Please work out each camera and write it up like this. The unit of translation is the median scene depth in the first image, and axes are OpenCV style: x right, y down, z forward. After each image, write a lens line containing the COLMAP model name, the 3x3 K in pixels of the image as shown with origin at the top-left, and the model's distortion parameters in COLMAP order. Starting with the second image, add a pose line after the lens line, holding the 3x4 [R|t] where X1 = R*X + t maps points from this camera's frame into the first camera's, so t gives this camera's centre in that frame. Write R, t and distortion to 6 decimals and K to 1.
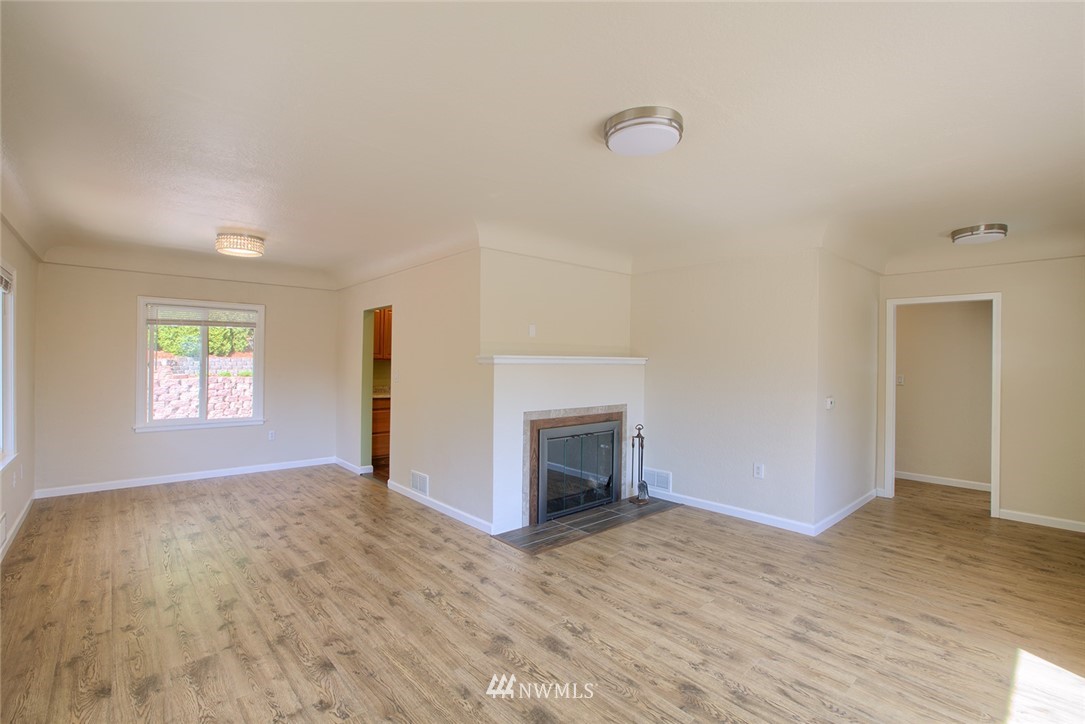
lens RADIAL K [[508.1, 0, 542.0], [0, 508.1, 362.6], [0, 0, 1]] dist [-0.001786, 0.001151]
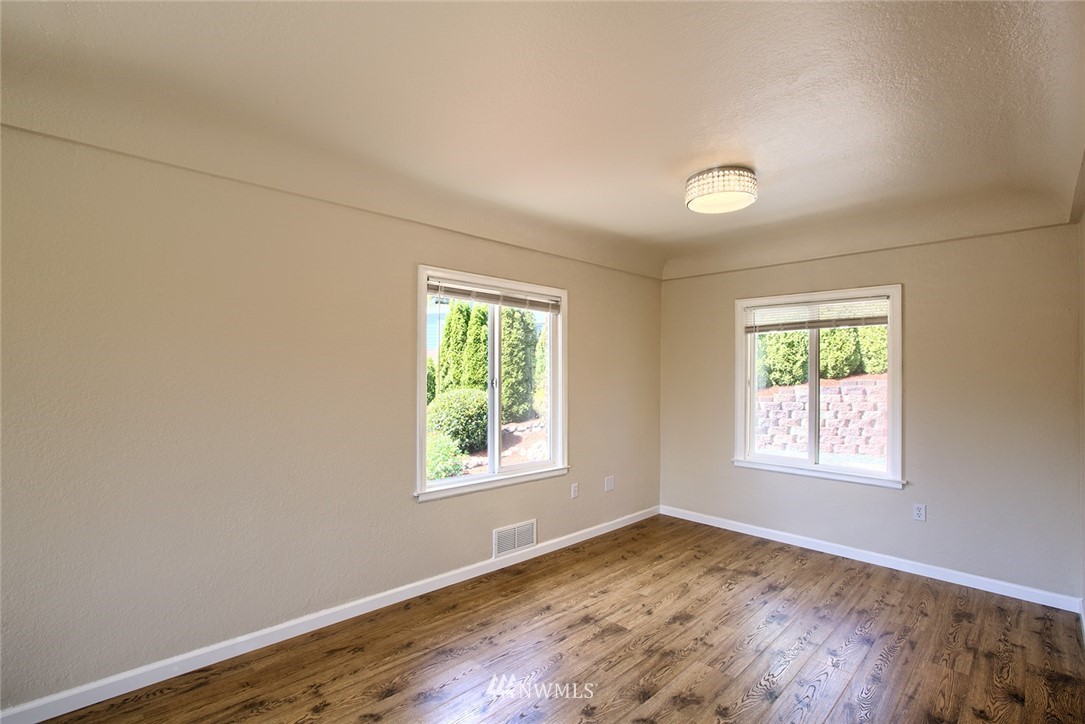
lens RADIAL K [[508.1, 0, 544.4], [0, 508.1, 358.3], [0, 0, 1]] dist [-0.001786, 0.001151]
pose [[0.032337, -0.029732, -0.999035, 0.015398], [-0.012602, 0.999466, -0.030153, -0.008854], [0.999398, 0.013565, 0.031945, 0.771790]]
